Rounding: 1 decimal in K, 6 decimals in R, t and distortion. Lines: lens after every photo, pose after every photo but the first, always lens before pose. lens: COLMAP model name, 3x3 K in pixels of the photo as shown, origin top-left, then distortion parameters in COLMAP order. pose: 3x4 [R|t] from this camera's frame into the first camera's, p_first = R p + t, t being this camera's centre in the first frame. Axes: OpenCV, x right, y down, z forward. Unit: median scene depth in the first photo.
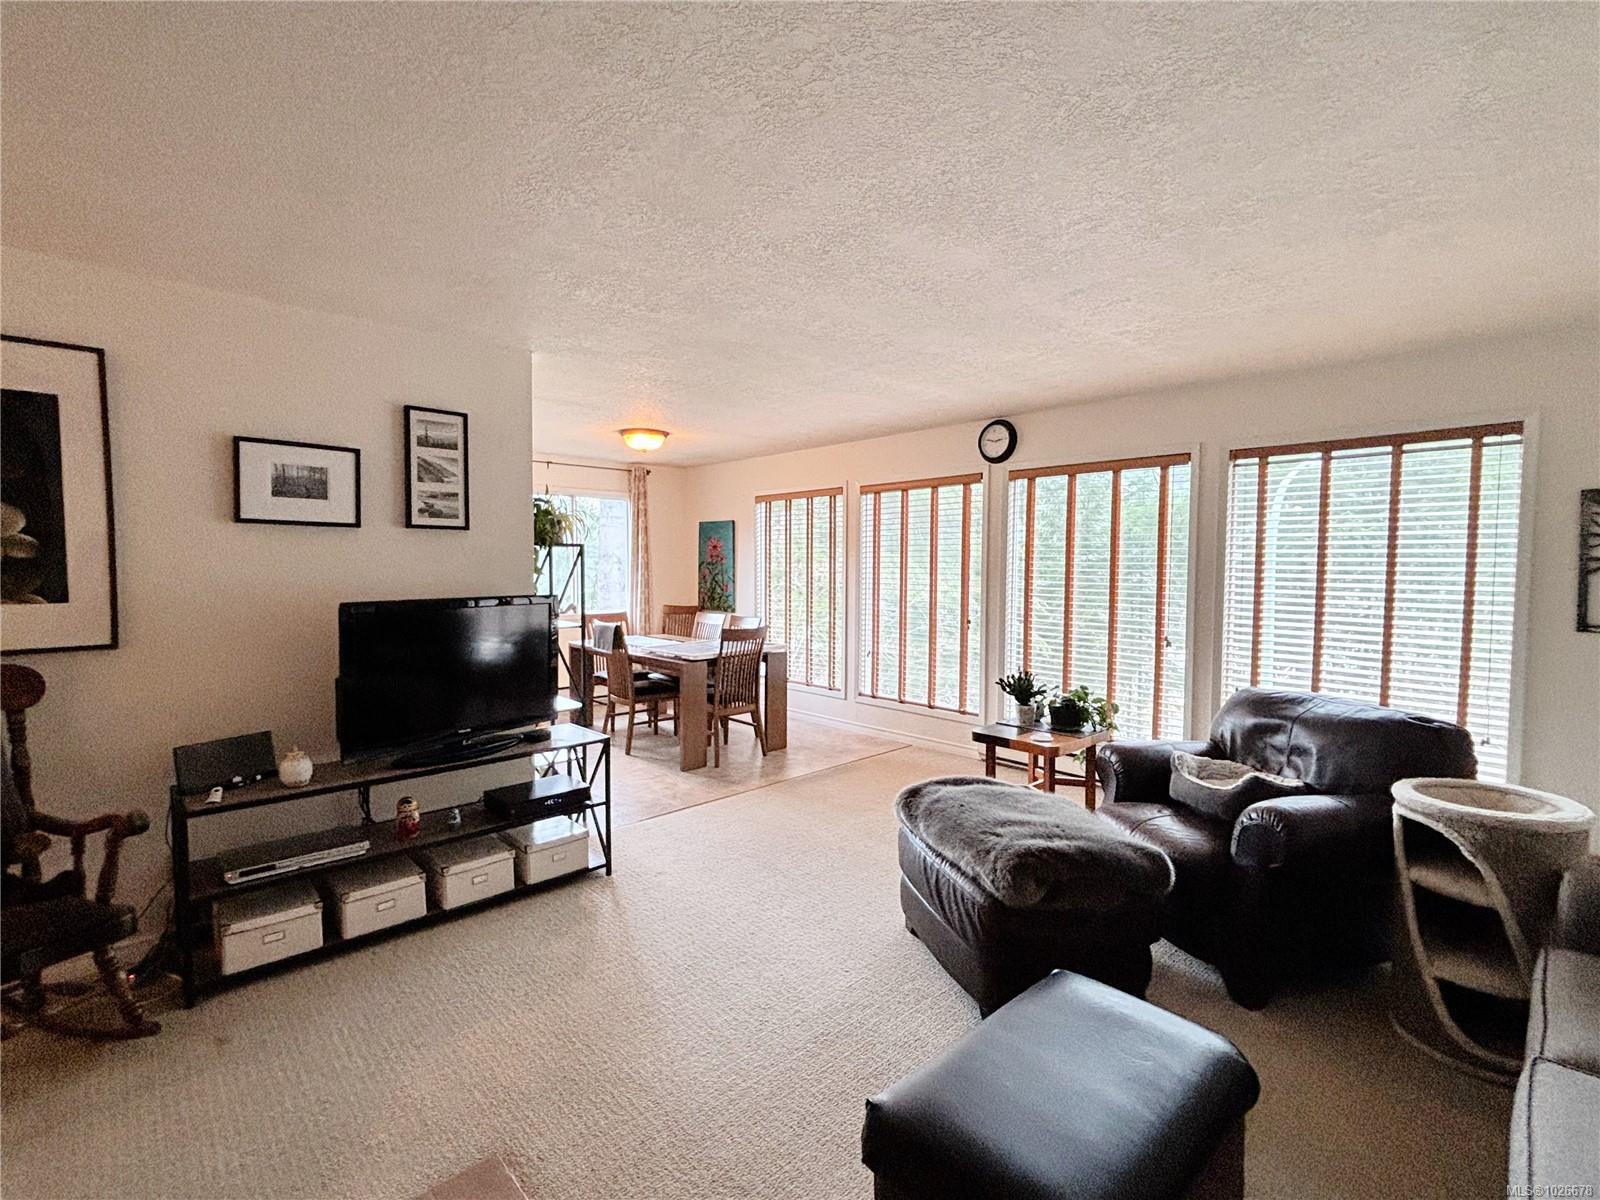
lens RADIAL K [[748.2, 0, 785.4], [0, 748.2, 600.0], [0, 0, 1]] dist [-0.021065, 0.000177]
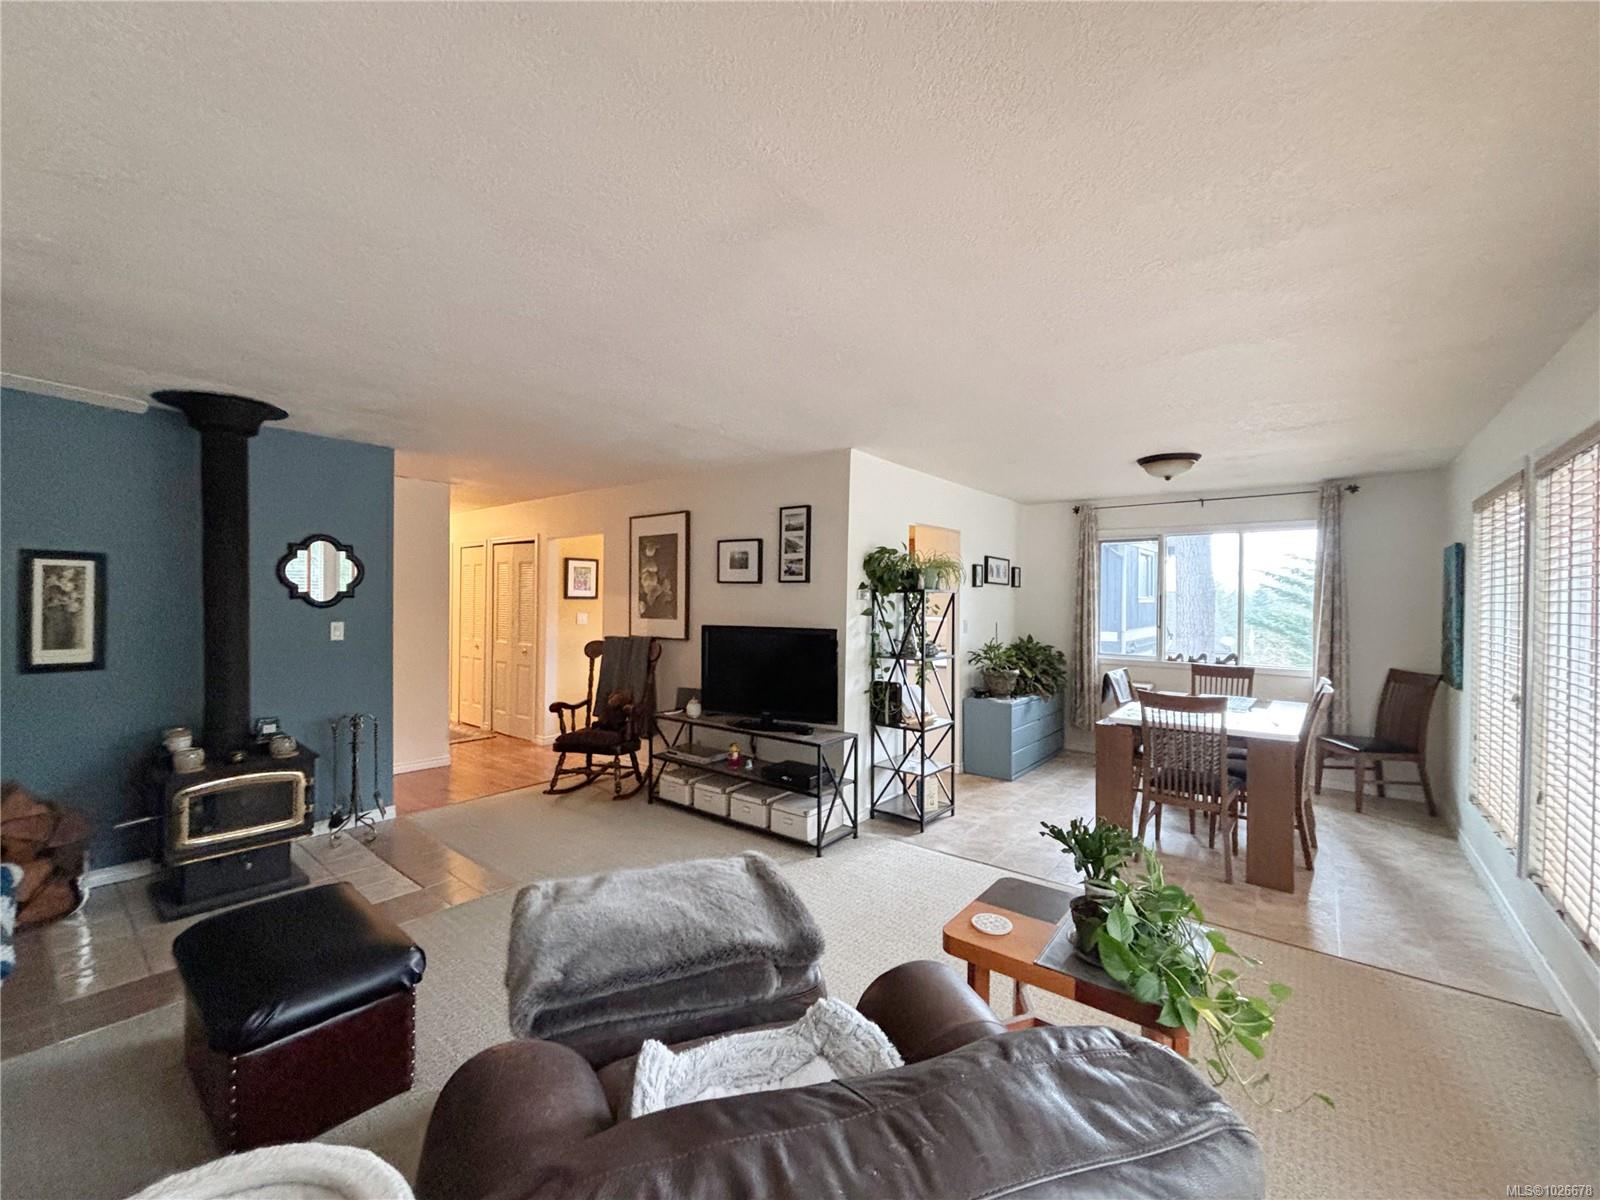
lens RADIAL K [[641.4, 0, 804.1], [0, 641.4, 596.1], [0, 0, 1]] dist [0.005546, -0.001554]
pose [[0.162685, -0.005880, -0.986661, 0.833464], [-0.060755, 0.998025, -0.015965, -0.047083], [0.984806, 0.062541, 0.162007, 0.794495]]
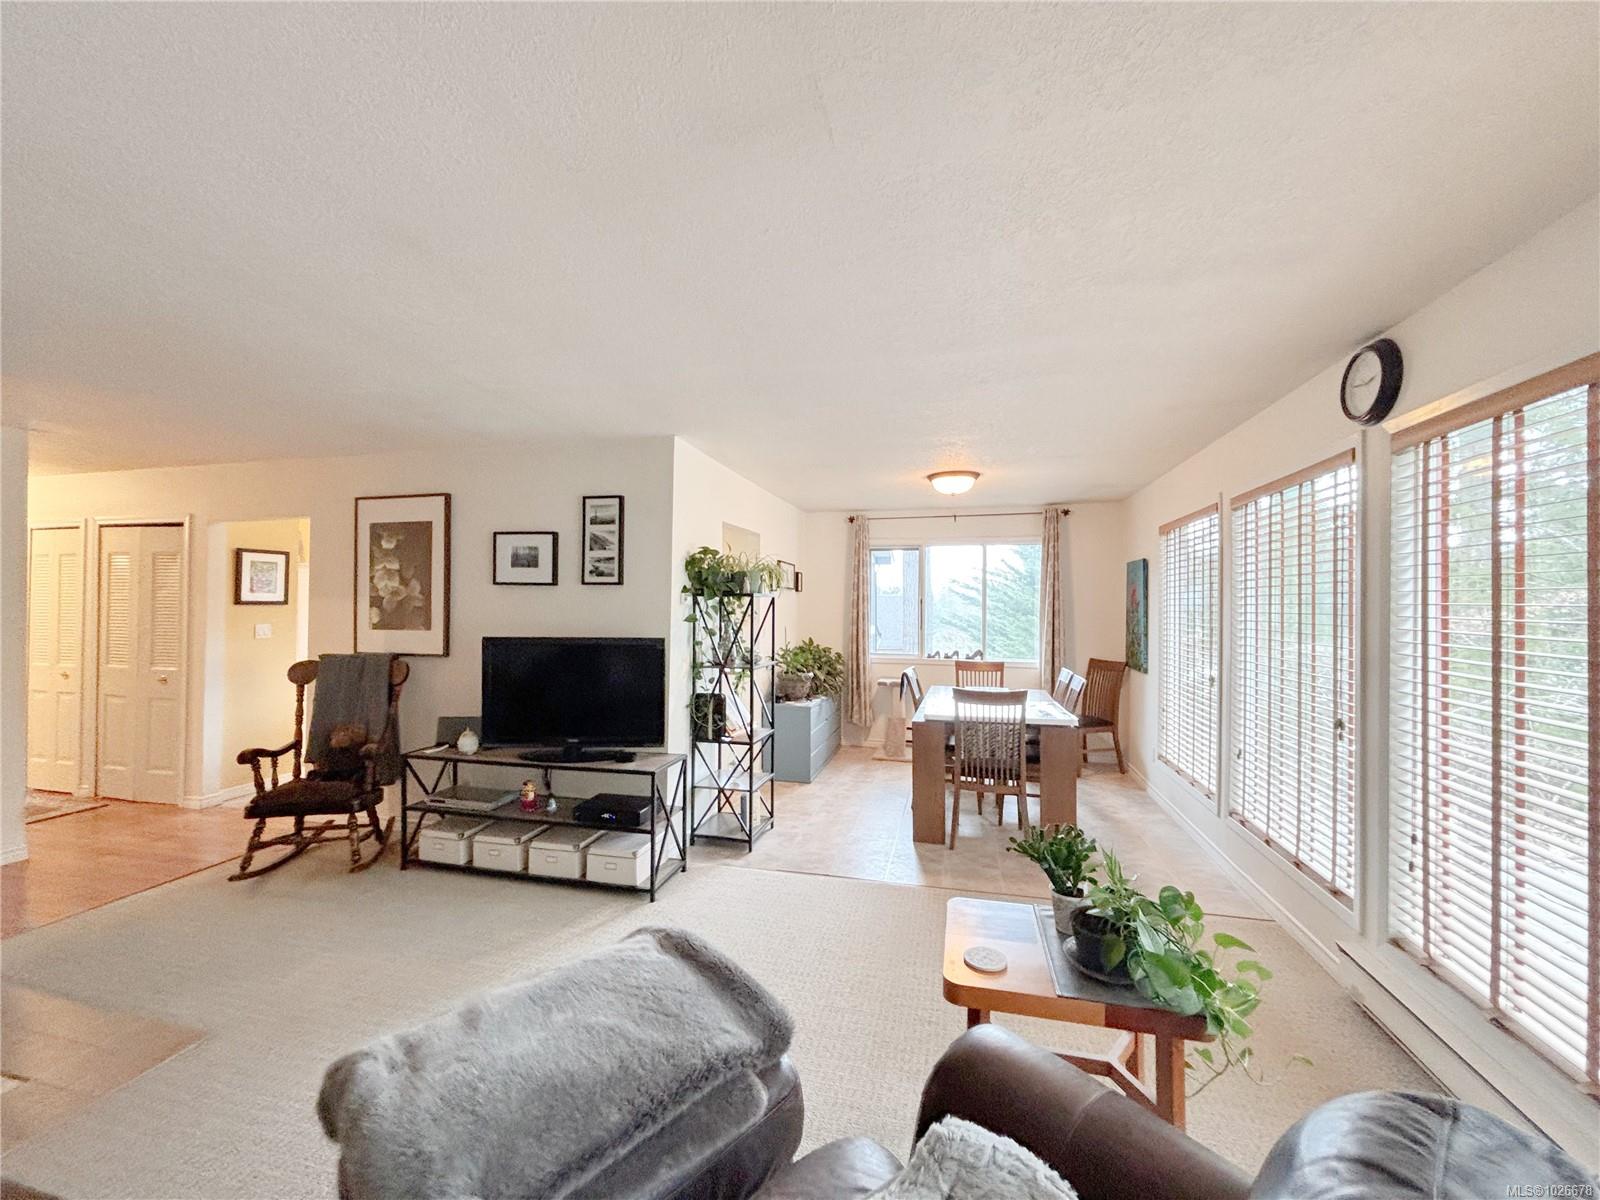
lens RADIAL K [[641.4, 0, 792.4], [0, 641.4, 603.9], [0, 0, 1]] dist [0.005546, -0.001554]
pose [[0.548096, -0.000885, -0.836415, 0.664342], [-0.048031, 0.998316, -0.032530, -0.040415], [0.835035, 0.058003, 0.547130, 0.649297]]
